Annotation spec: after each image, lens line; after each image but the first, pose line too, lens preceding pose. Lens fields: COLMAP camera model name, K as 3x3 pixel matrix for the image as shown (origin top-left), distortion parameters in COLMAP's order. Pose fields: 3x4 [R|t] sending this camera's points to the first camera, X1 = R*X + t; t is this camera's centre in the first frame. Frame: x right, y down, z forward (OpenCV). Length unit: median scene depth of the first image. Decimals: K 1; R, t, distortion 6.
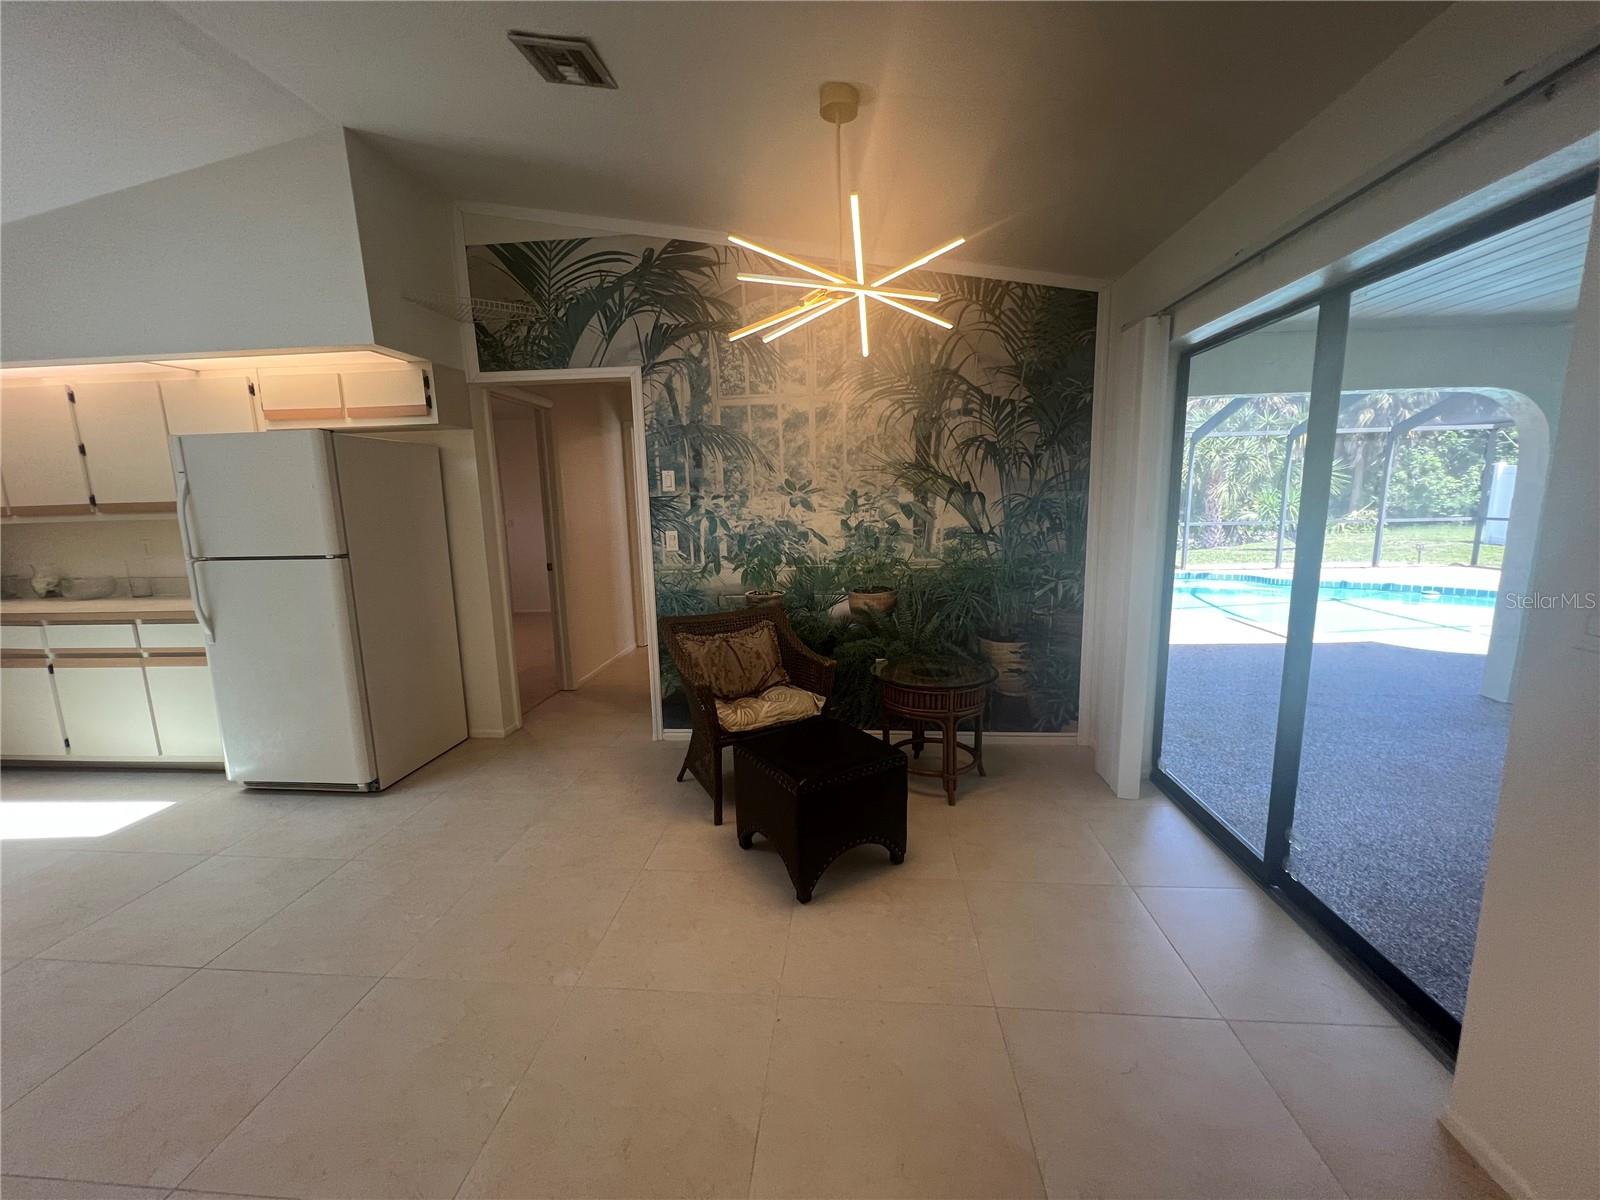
lens RADIAL K [[645.0, 0, 799.2], [0, 645.0, 603.9], [0, 0, 1]] dist [-0.002656, 0.000589]
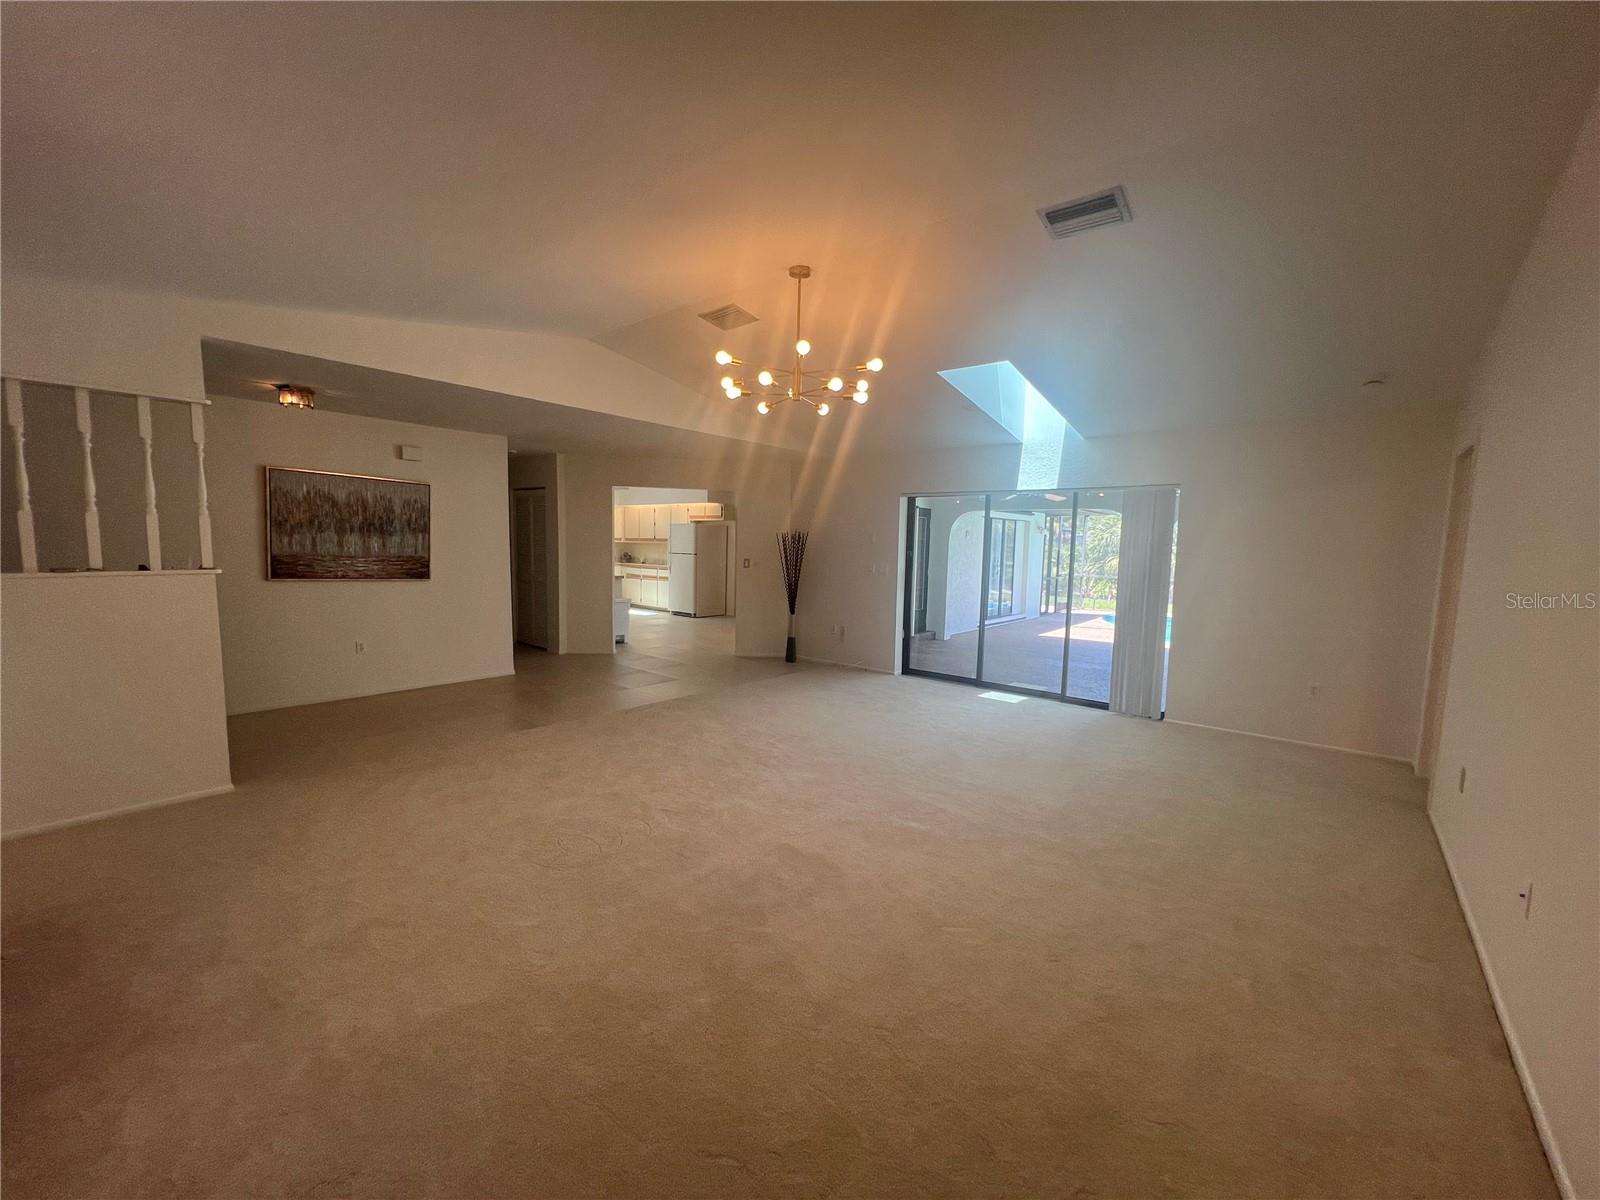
lens RADIAL K [[645.0, 0, 799.2], [0, 645.0, 603.9], [0, 0, 1]] dist [-0.002656, 0.000589]
pose [[0.815774, 0.098039, -0.570001, 1.846723], [-0.136646, 0.990299, -0.025236, 0.210358], [0.561997, 0.098475, 0.821256, -1.643700]]
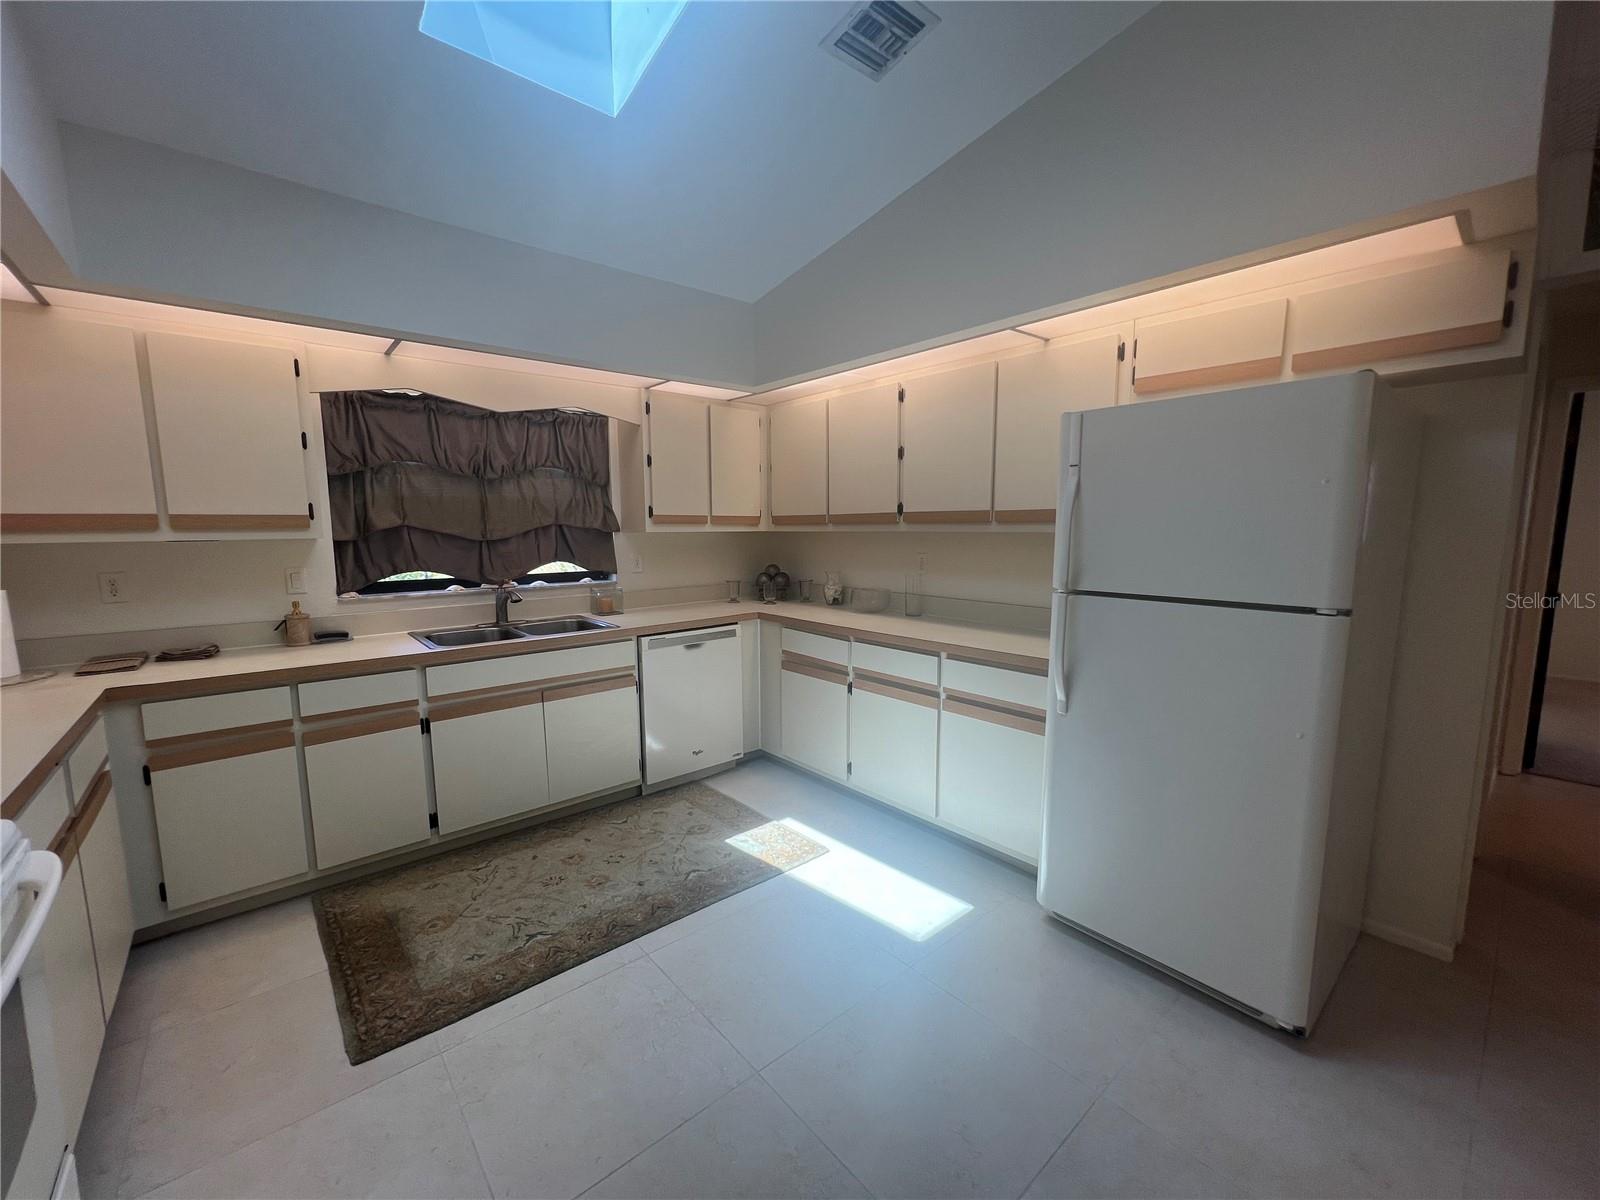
lens RADIAL K [[645.0, 0, 799.2], [0, 645.0, 603.9], [0, 0, 1]] dist [-0.002656, 0.000589]
pose [[0.710285, 0.107139, -0.695713, -0.559475], [-0.126064, 0.991731, 0.024022, -0.031882], [0.692534, 0.070642, 0.717918, 0.261374]]
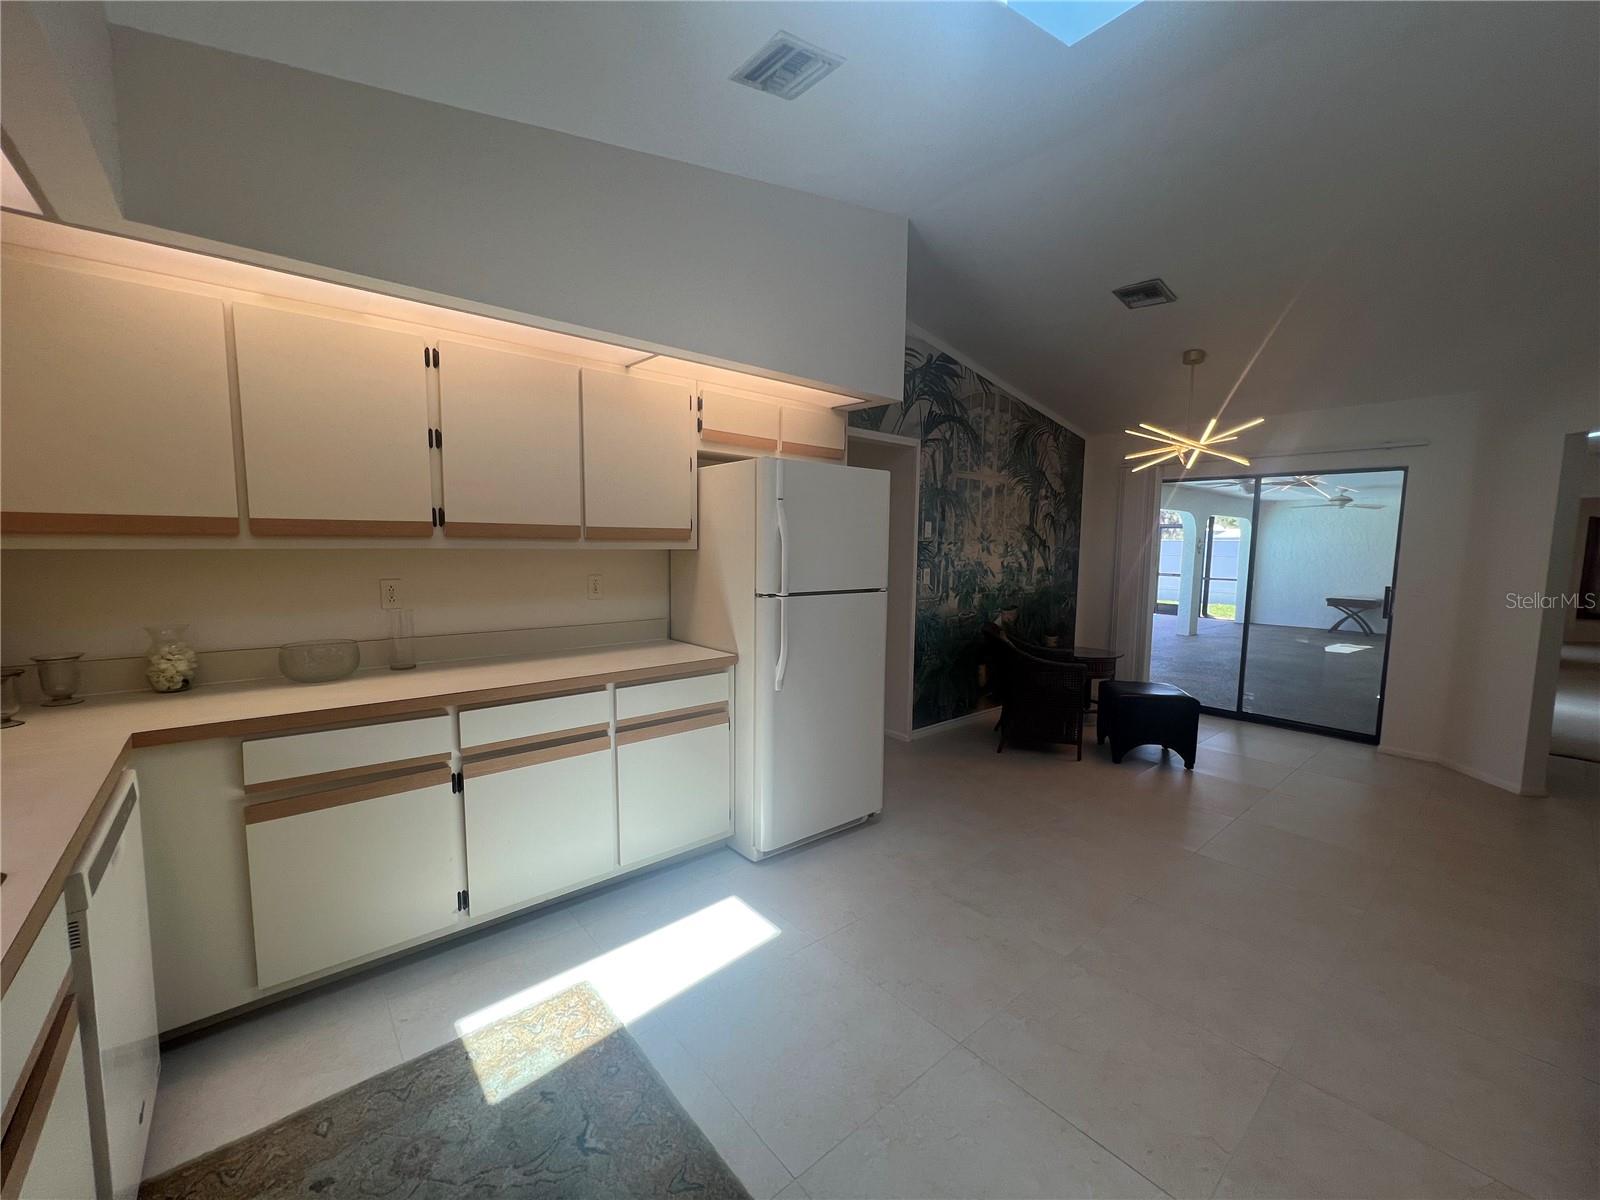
lens RADIAL K [[645.0, 0, 799.2], [0, 645.0, 603.9], [0, 0, 1]] dist [-0.002656, 0.000589]
pose [[0.701448, -0.034623, 0.711879, -1.325273], [0.086431, 0.995580, -0.036743, -0.019168], [-0.707461, 0.087302, 0.701340, 0.301842]]
